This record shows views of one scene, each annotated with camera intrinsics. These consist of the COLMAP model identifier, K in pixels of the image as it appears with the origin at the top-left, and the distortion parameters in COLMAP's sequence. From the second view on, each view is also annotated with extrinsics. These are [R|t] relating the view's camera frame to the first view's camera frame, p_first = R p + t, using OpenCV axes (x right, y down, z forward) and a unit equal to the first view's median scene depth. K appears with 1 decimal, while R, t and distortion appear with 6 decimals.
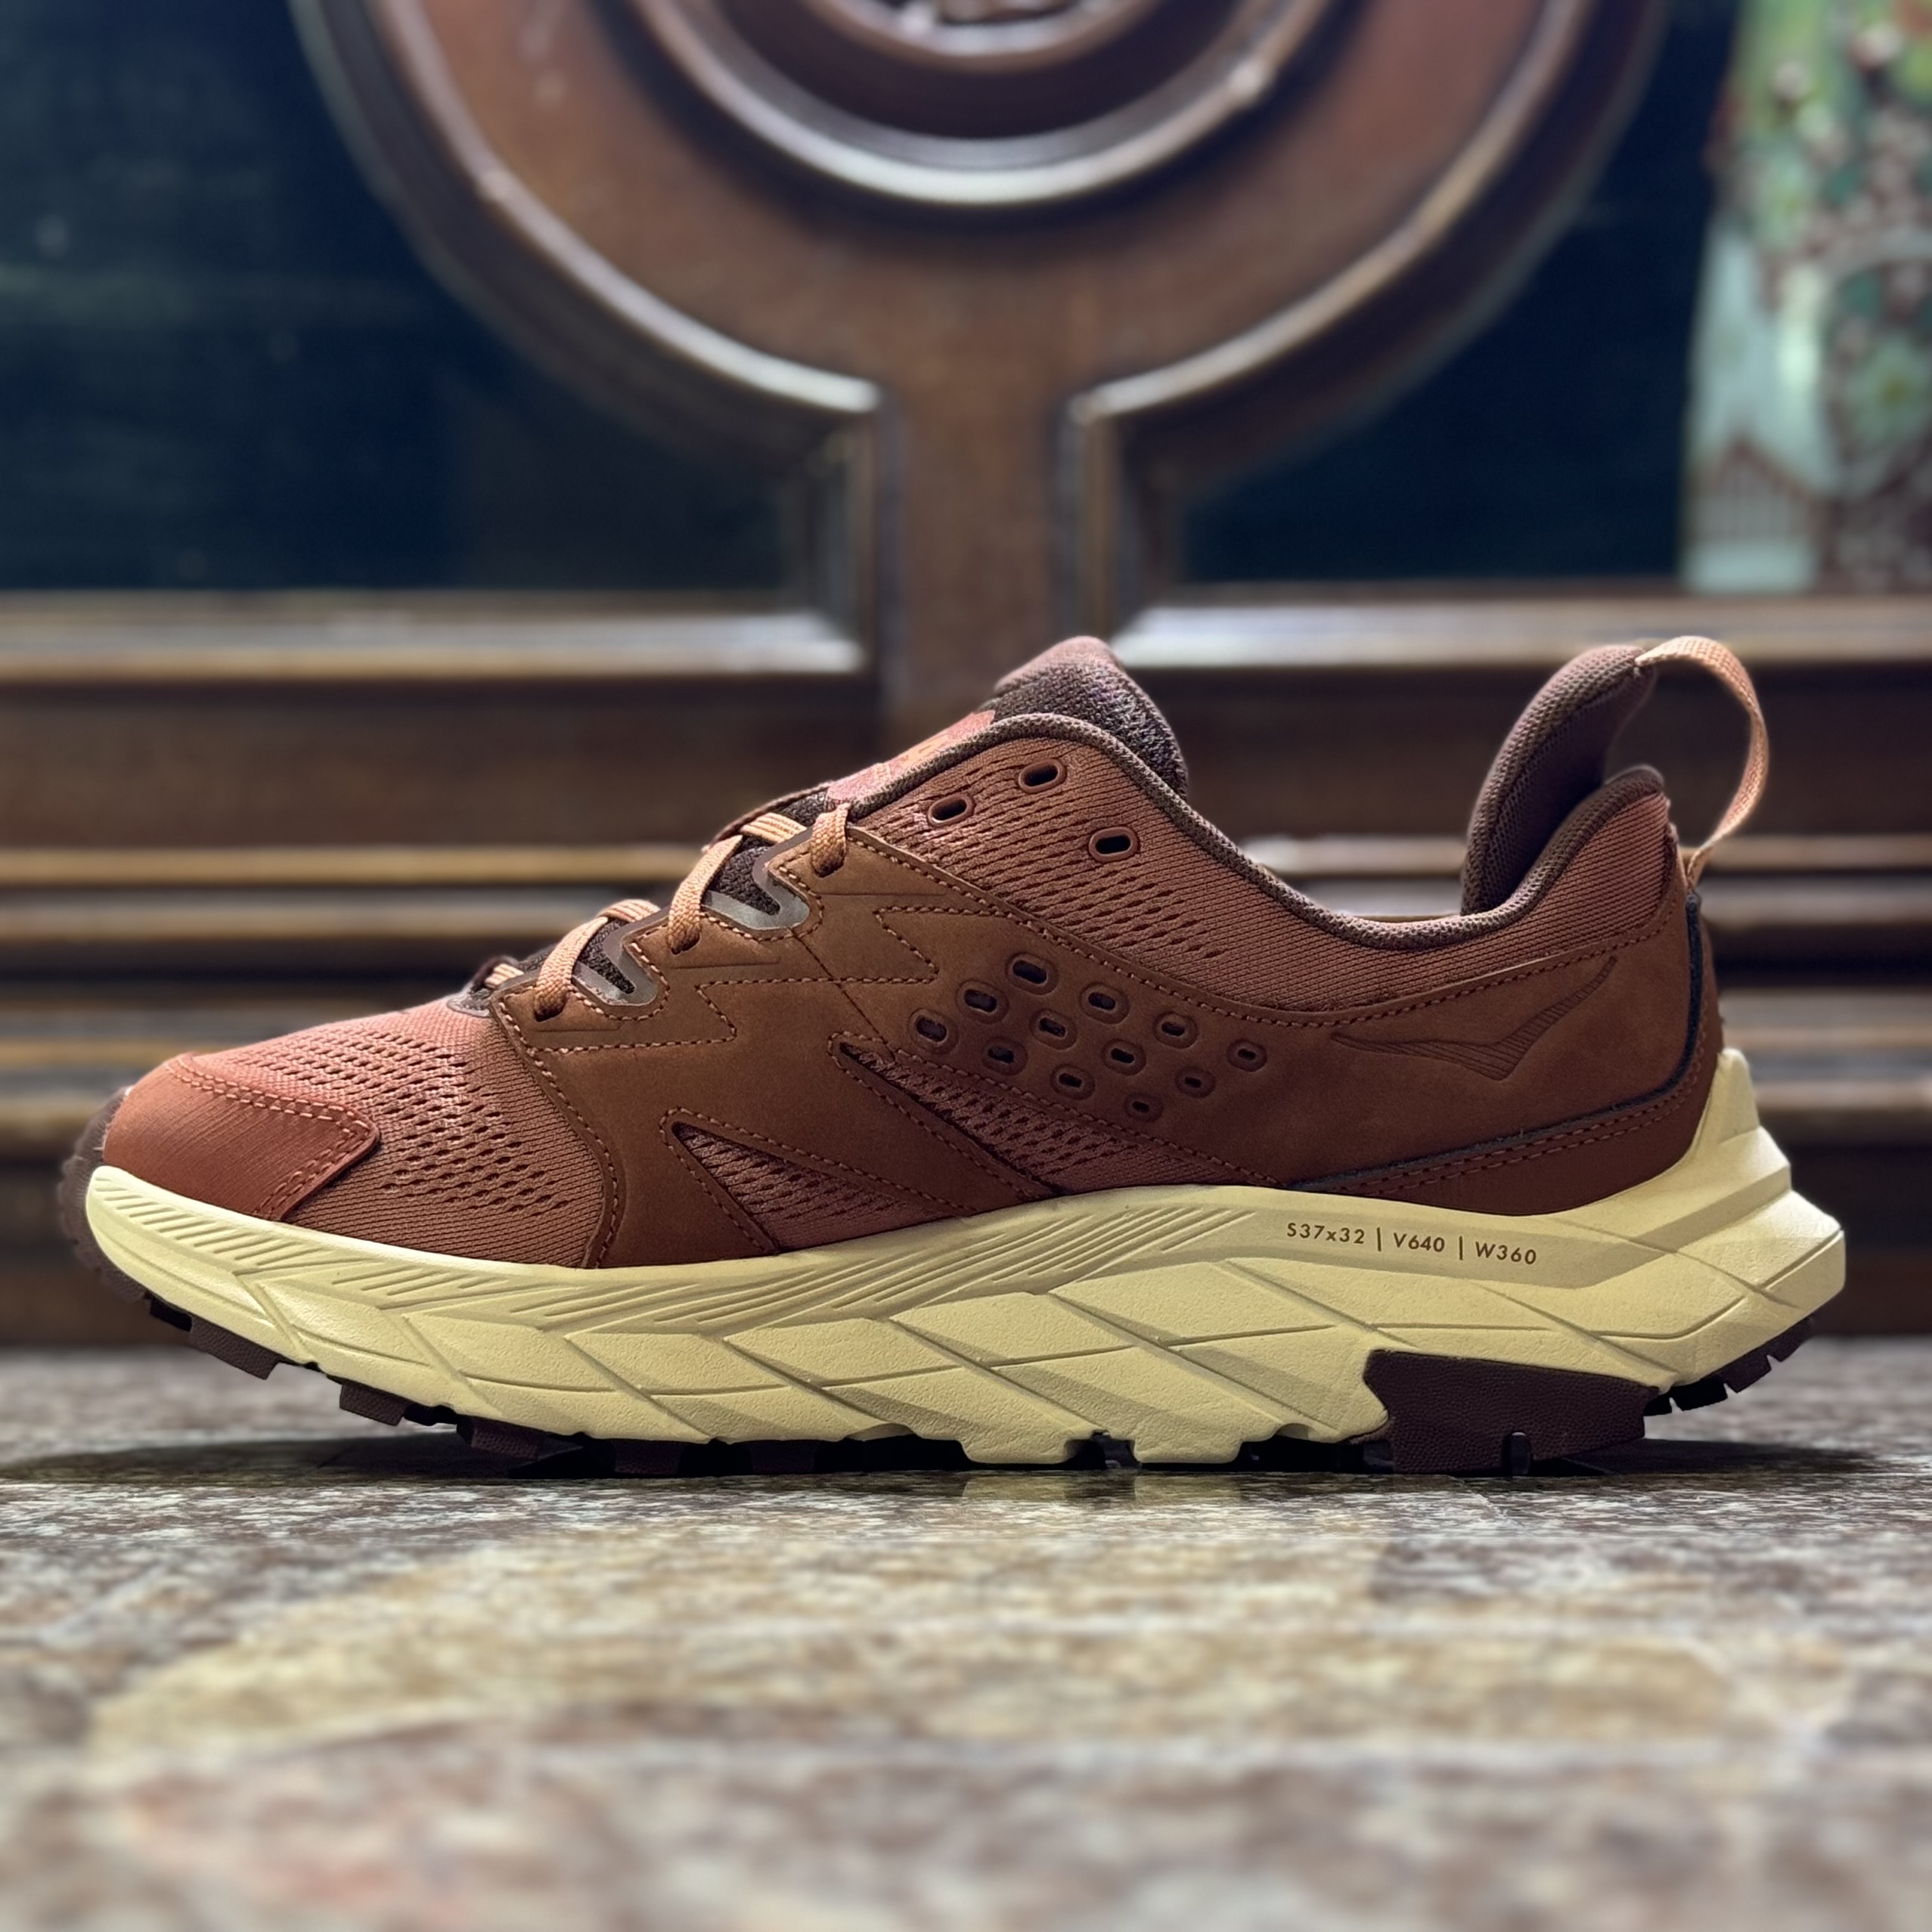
lens RADIAL K [[3496.6, 0, 937.3], [0, 3496.6, 1034.9], [0, 0, 1]] dist [0.117841, 0.000000]
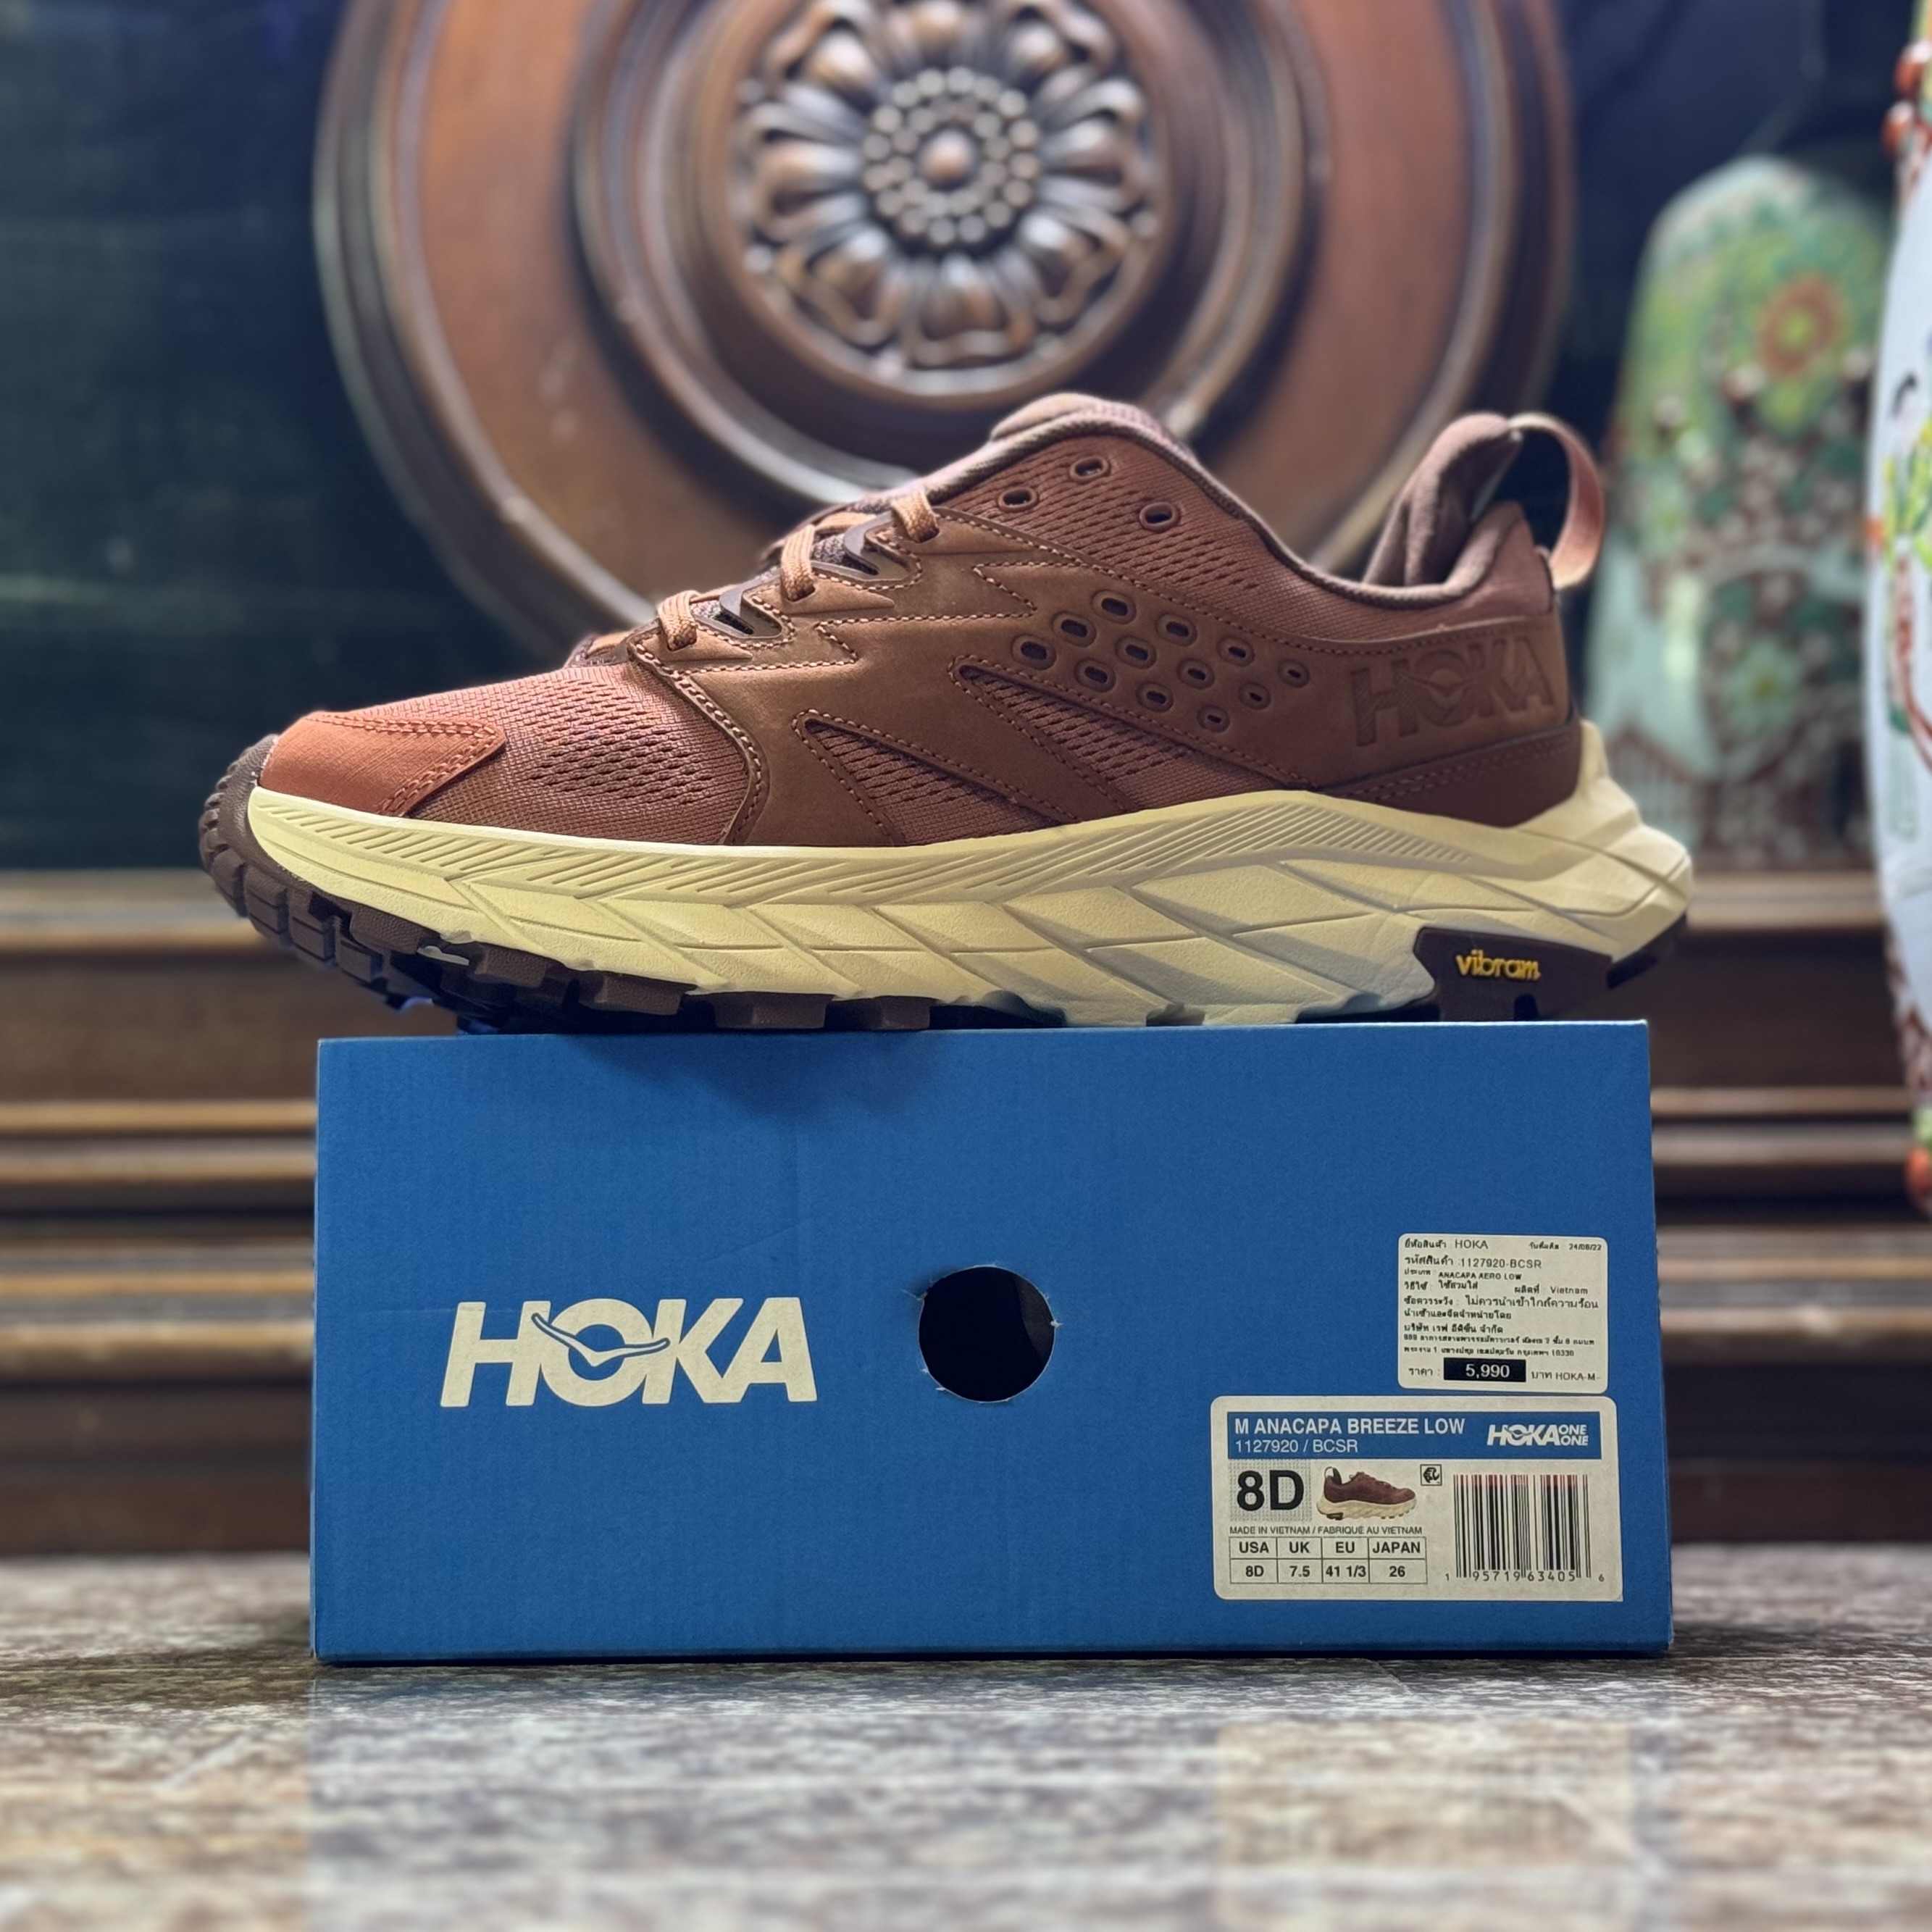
lens RADIAL K [[3496.6, 0, 893.9], [0, 3496.6, 1041.6], [0, 0, 1]] dist [0.117841, 0.000000]
pose [[0.999999, -0.001210, 0.000356, -0.007710], [0.001229, 0.998187, -0.060172, -0.006222], [-0.000283, 0.060172, 0.998188, -0.161904]]
